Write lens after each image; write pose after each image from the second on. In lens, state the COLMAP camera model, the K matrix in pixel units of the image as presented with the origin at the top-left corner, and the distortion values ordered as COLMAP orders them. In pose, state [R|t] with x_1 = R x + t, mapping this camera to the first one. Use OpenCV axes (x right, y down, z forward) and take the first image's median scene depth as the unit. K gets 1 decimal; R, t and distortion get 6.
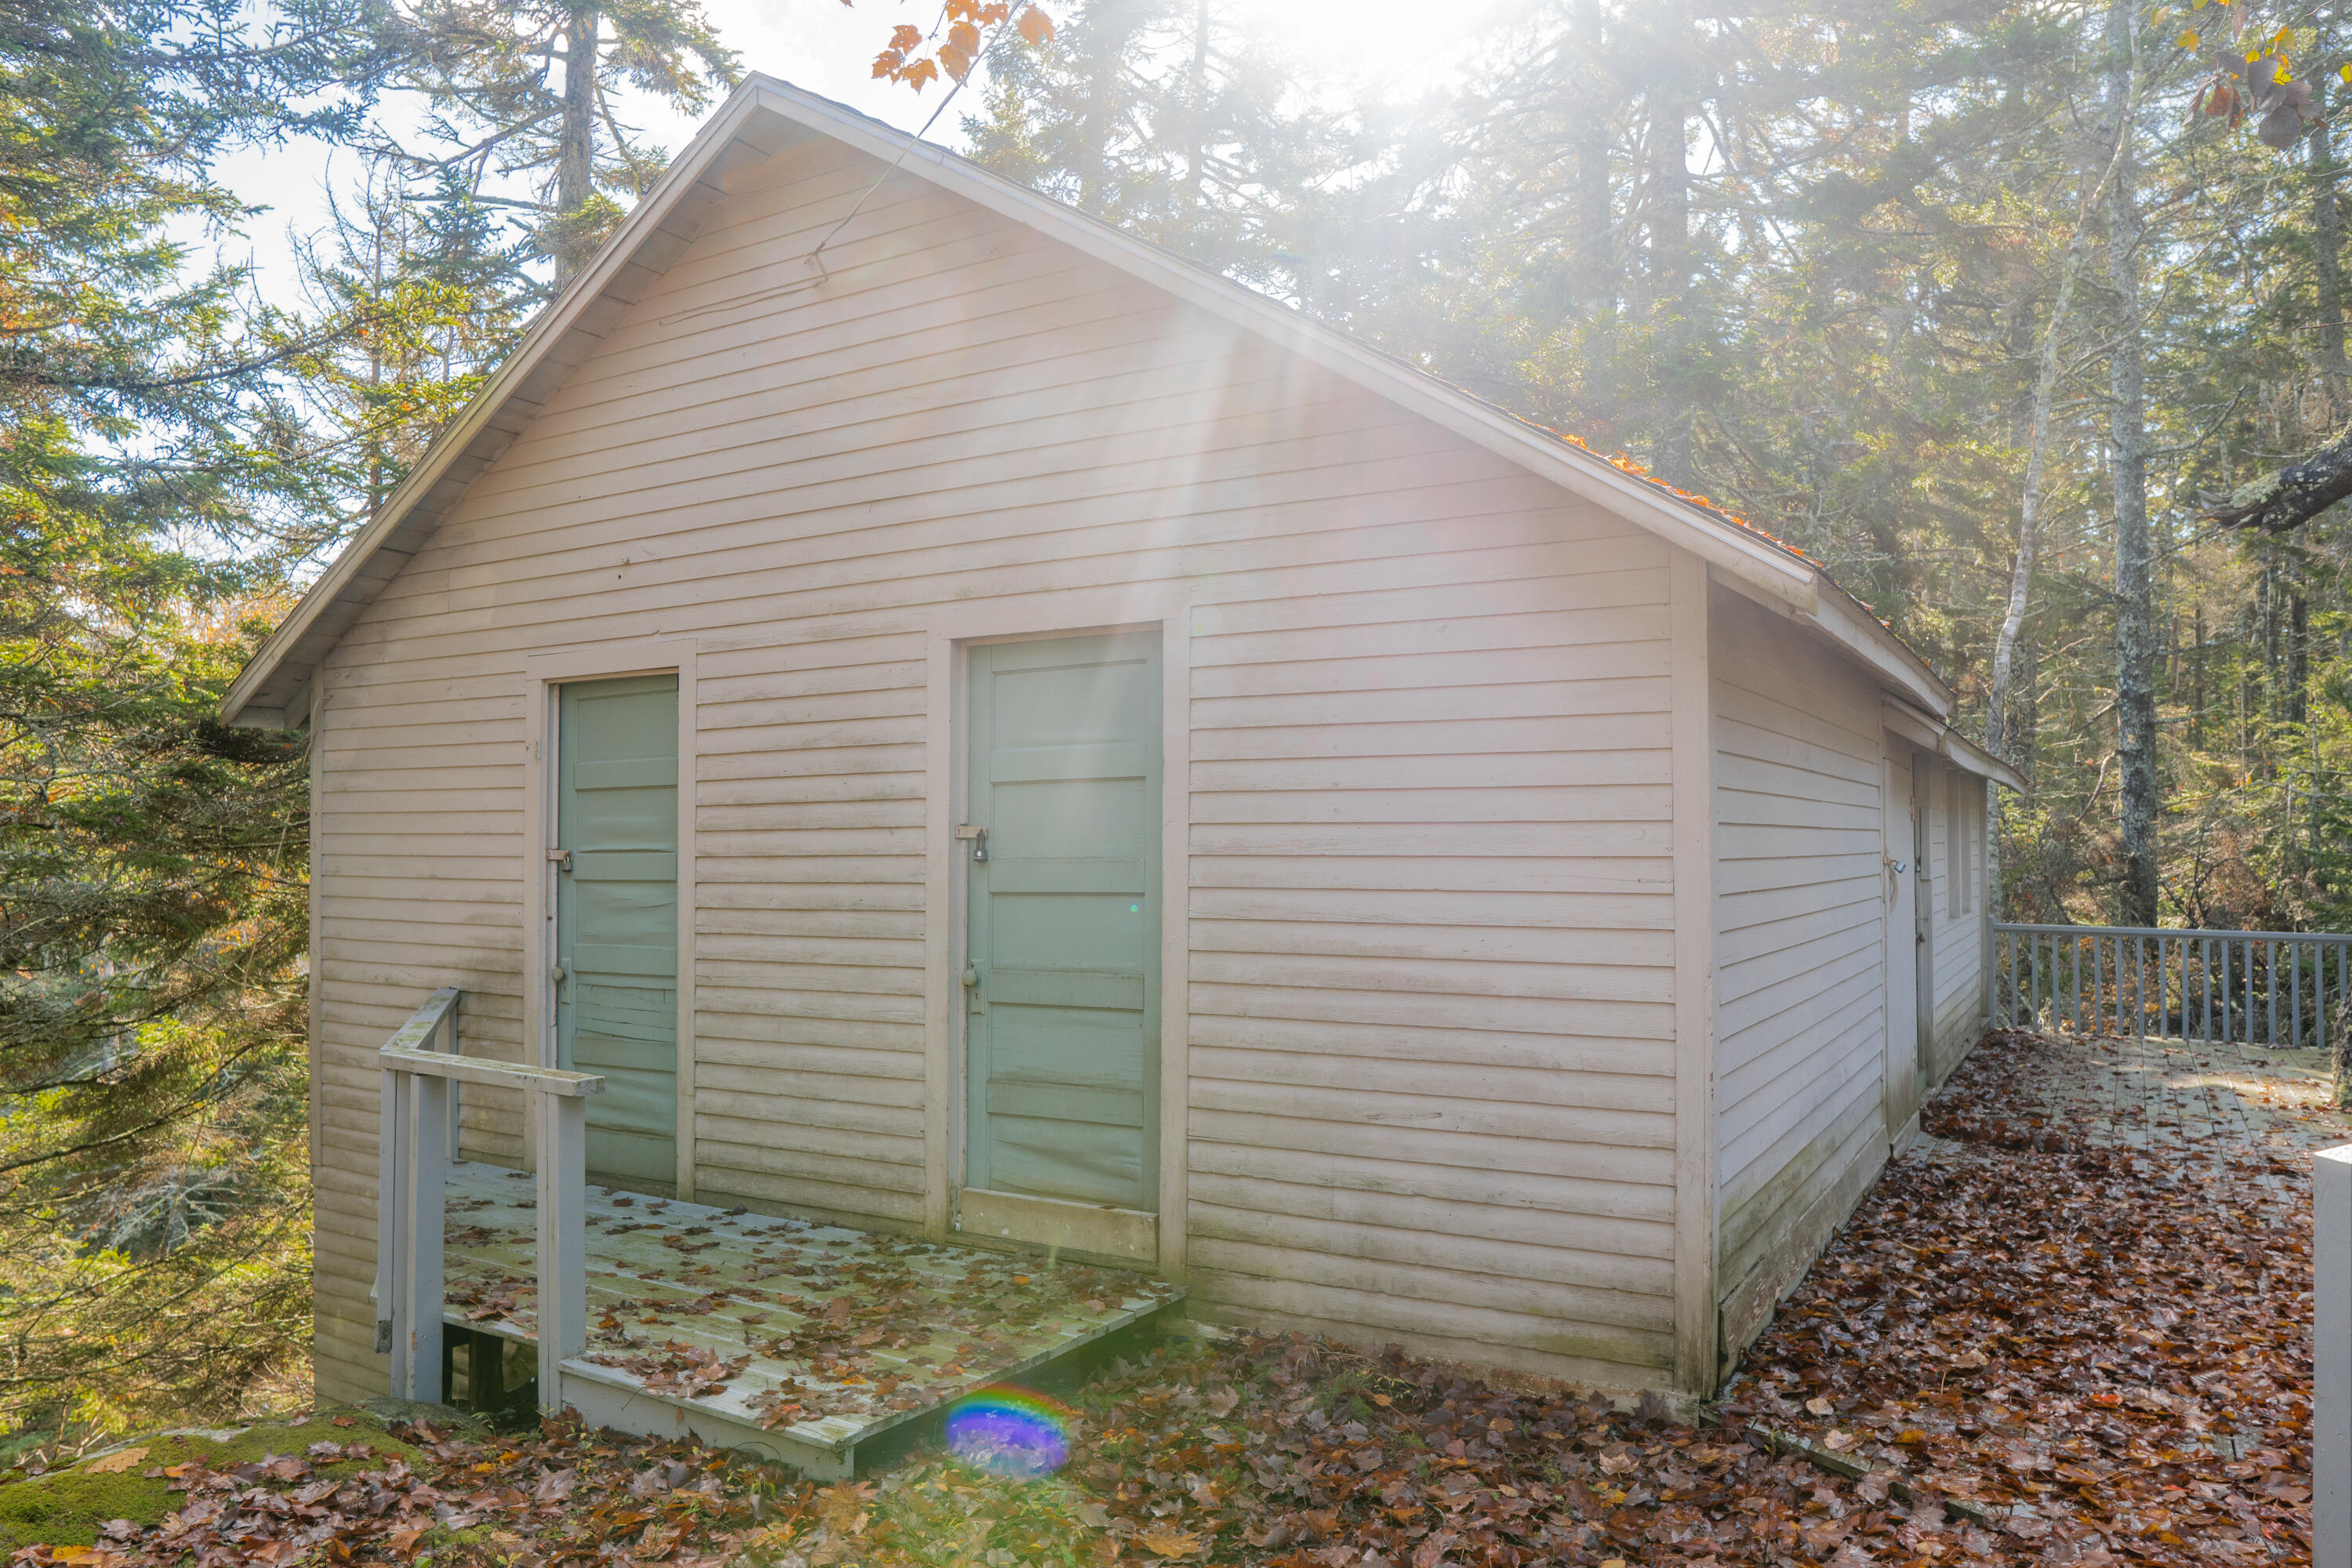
lens RADIAL K [[1652.6, 0, 1162.5], [0, 1652.6, 784.5], [0, 0, 1]] dist [-0.106976, 0.069612]
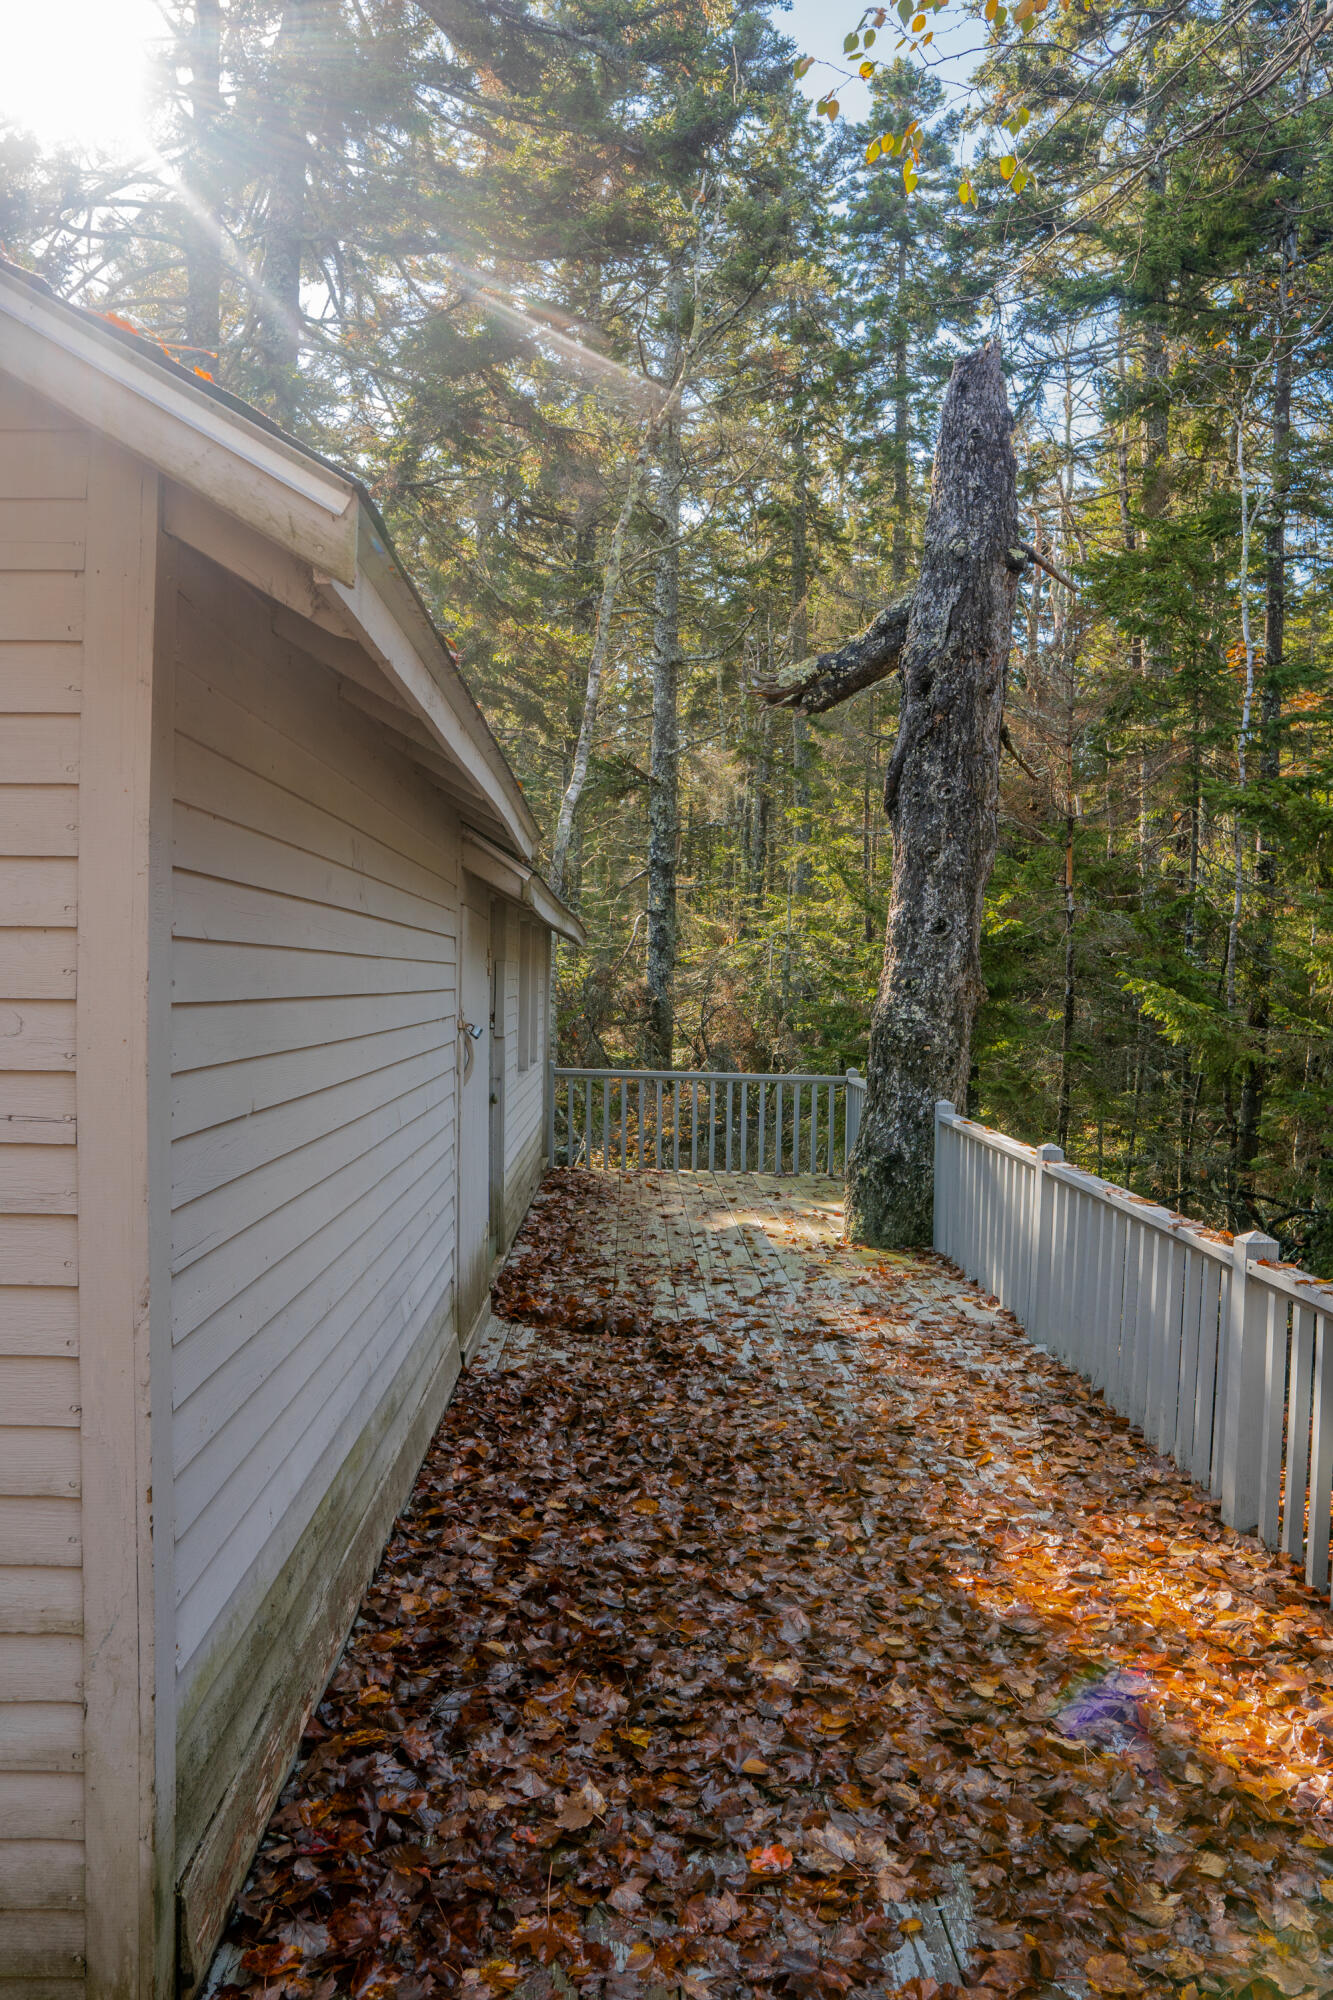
lens RADIAL K [[1405.3, 0, 678.0], [0, 1405.3, 1002.0], [0, 0, 1]] dist [-0.106976, 0.069612]
pose [[0.838088, 0.004451, 0.545516, 0.123182], [-0.034196, 0.998429, 0.044389, -0.001421], [-0.544462, -0.055856, 0.836924, 0.284221]]
